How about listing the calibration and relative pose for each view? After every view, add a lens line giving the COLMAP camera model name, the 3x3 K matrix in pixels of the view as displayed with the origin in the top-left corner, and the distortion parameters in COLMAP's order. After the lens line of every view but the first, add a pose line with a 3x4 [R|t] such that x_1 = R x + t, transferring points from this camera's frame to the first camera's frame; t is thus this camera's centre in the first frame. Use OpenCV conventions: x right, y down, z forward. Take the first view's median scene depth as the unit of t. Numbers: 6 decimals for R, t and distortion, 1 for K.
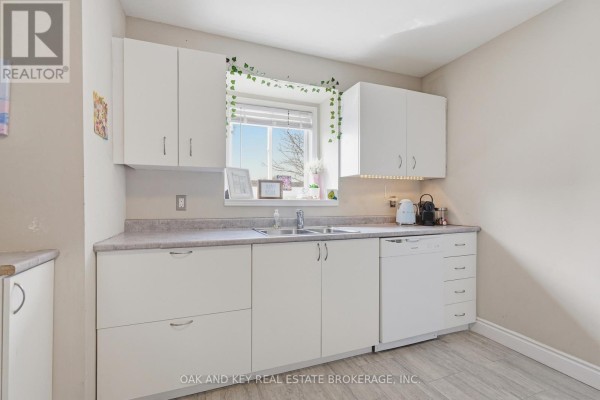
lens RADIAL K [[293.2, 0, 300.0], [0, 293.2, 200.0], [0, 0, 1]] dist [-0.003143, -0.000001]
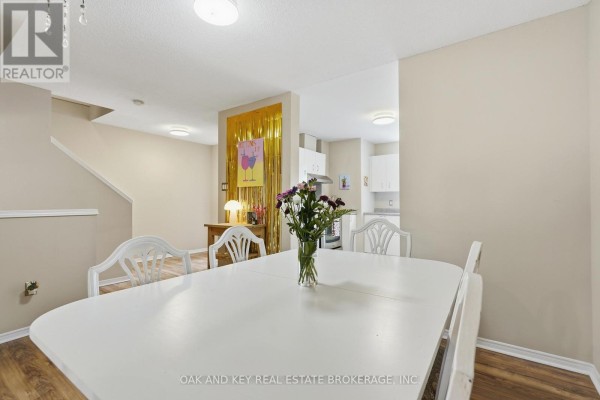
lens RADIAL K [[276.7, 0, 299.5], [0, 276.7, 201.9], [0, 0, 1]] dist [-0.001688, 0.000161]
pose [[0.561391, -0.004184, -0.827540, 1.758979], [0.002108, 0.999991, -0.003625, 0.008550], [0.827548, 0.000290, 0.561395, -1.697150]]
